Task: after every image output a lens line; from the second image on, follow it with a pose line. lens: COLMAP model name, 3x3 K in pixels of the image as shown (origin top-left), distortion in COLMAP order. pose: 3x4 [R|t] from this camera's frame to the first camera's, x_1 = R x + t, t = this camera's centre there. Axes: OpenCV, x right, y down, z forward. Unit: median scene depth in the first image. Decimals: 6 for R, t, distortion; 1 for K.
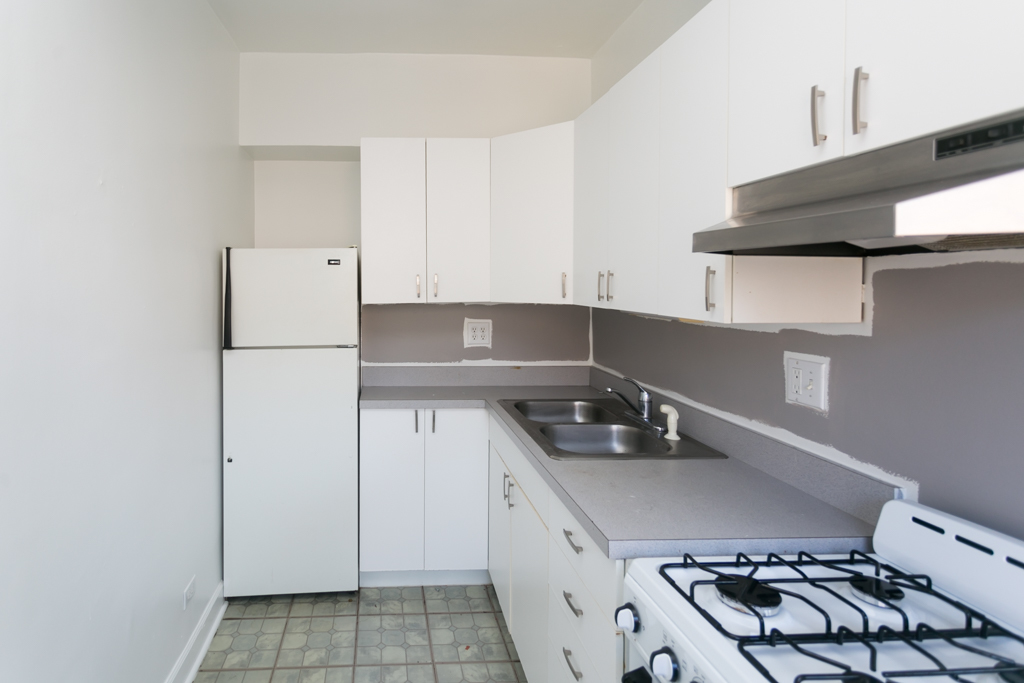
lens RADIAL K [[576.6, 0, 394.4], [0, 576.6, 295.0], [0, 0, 1]] dist [-0.000125, -0.000326]
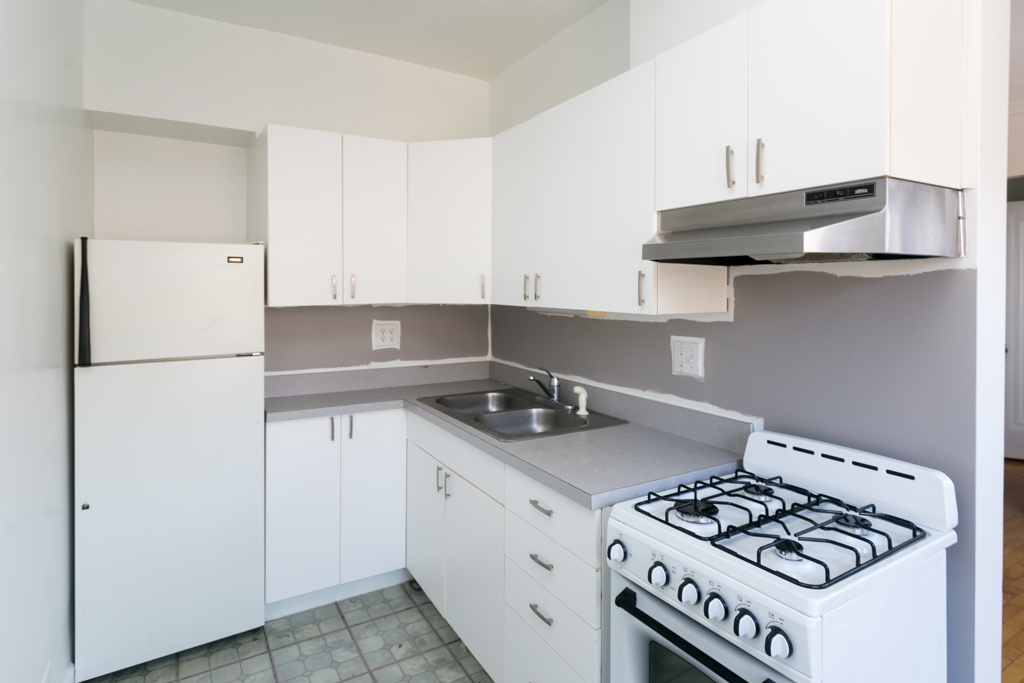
lens RADIAL K [[576.5, 0, 543.7], [0, 576.5, 293.9], [0, 0, 1]] dist [-0.003771, 0.000895]
pose [[0.861725, -0.002197, 0.507372, -0.161261], [0.006529, 0.999956, -0.006760, 0.004922], [-0.507334, 0.009138, 0.861701, 0.000938]]
